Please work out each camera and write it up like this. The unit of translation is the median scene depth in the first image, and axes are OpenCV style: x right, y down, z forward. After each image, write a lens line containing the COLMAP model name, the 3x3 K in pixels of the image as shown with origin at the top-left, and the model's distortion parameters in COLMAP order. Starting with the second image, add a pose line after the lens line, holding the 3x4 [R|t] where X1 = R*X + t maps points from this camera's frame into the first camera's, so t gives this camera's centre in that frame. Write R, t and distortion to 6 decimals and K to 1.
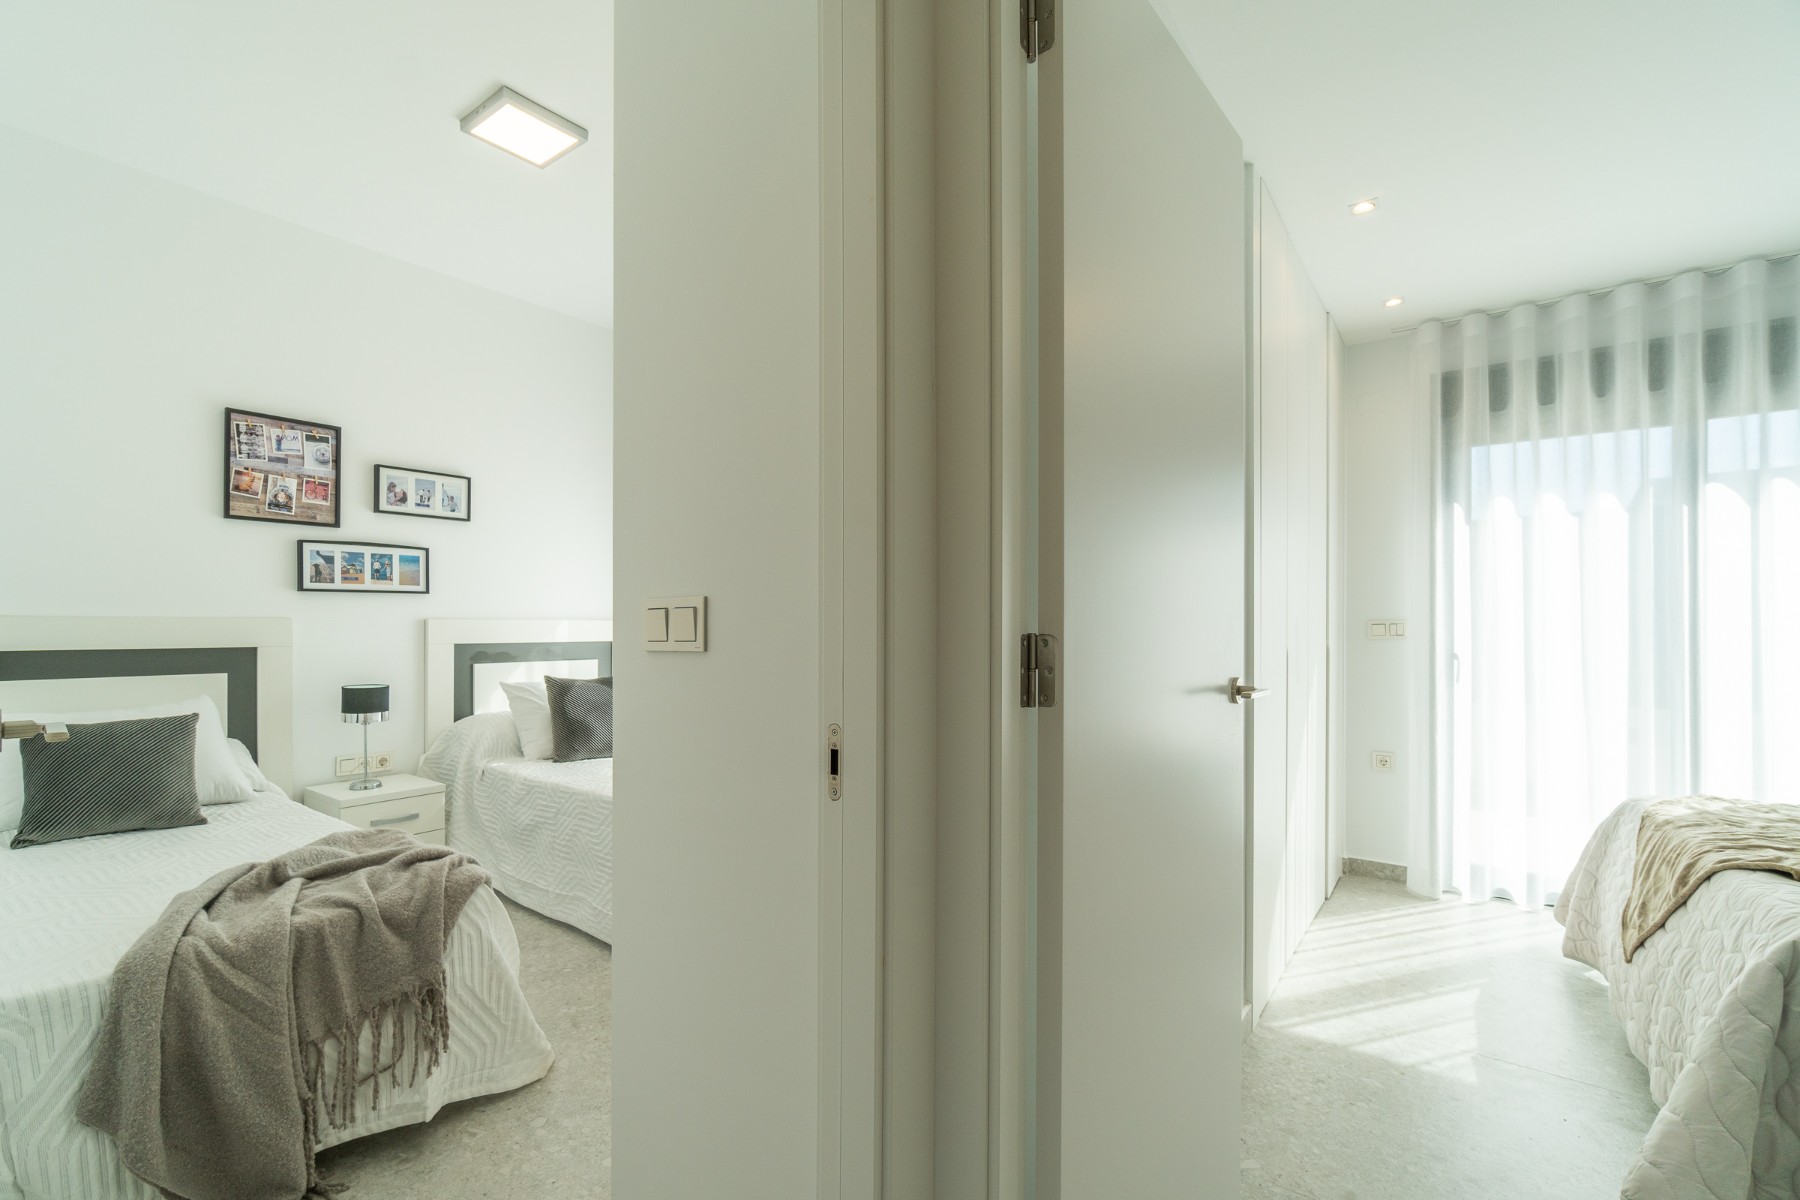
lens RADIAL K [[783.0, 0, 884.3], [0, 783.0, 625.2], [0, 0, 1]] dist [-0.008198, 0.003303]
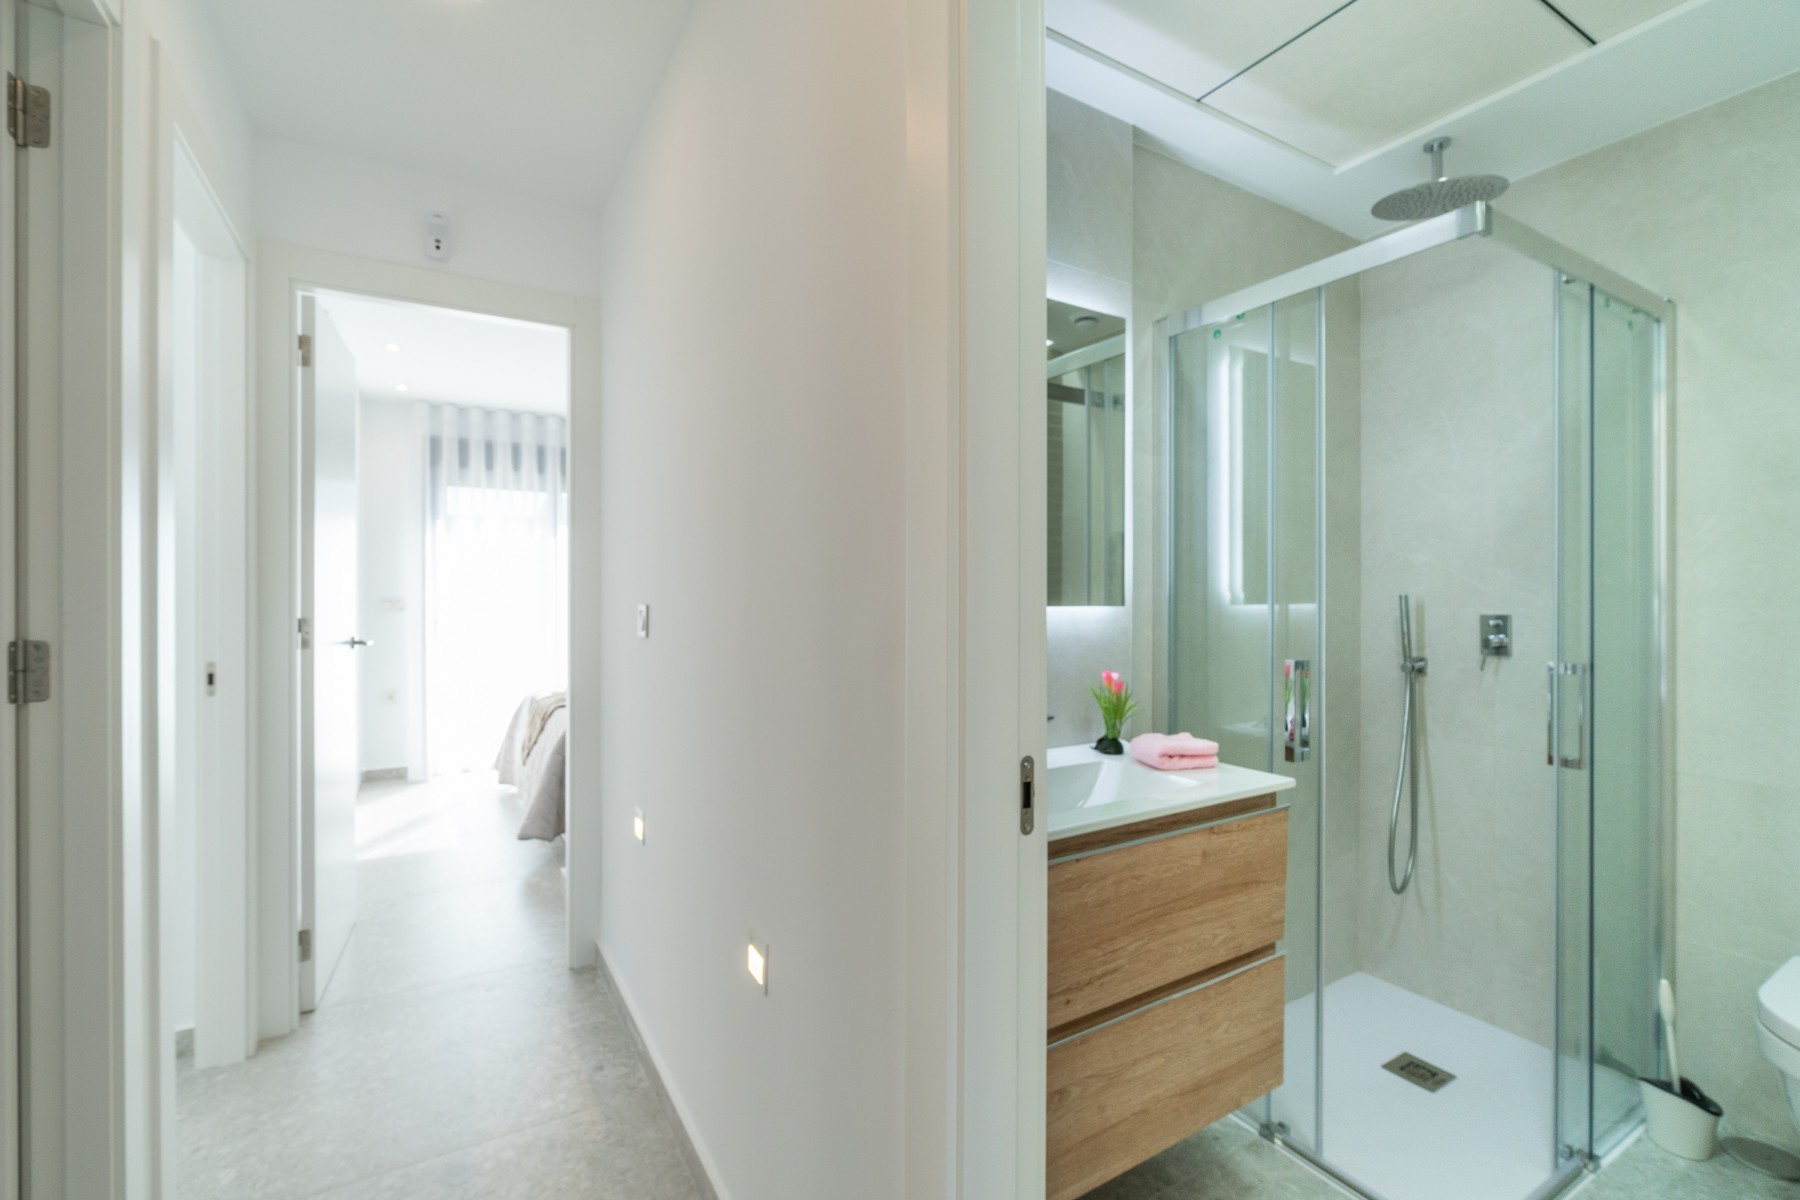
lens RADIAL K [[783.0, 0, 901.8], [0, 783.0, 601.8], [0, 0, 1]] dist [-0.008198, 0.003303]
pose [[0.369805, -0.008374, 0.929072, -0.380994], [-0.004137, 0.999935, 0.010659, -0.019986], [-0.929100, -0.007785, 0.369746, -0.442686]]
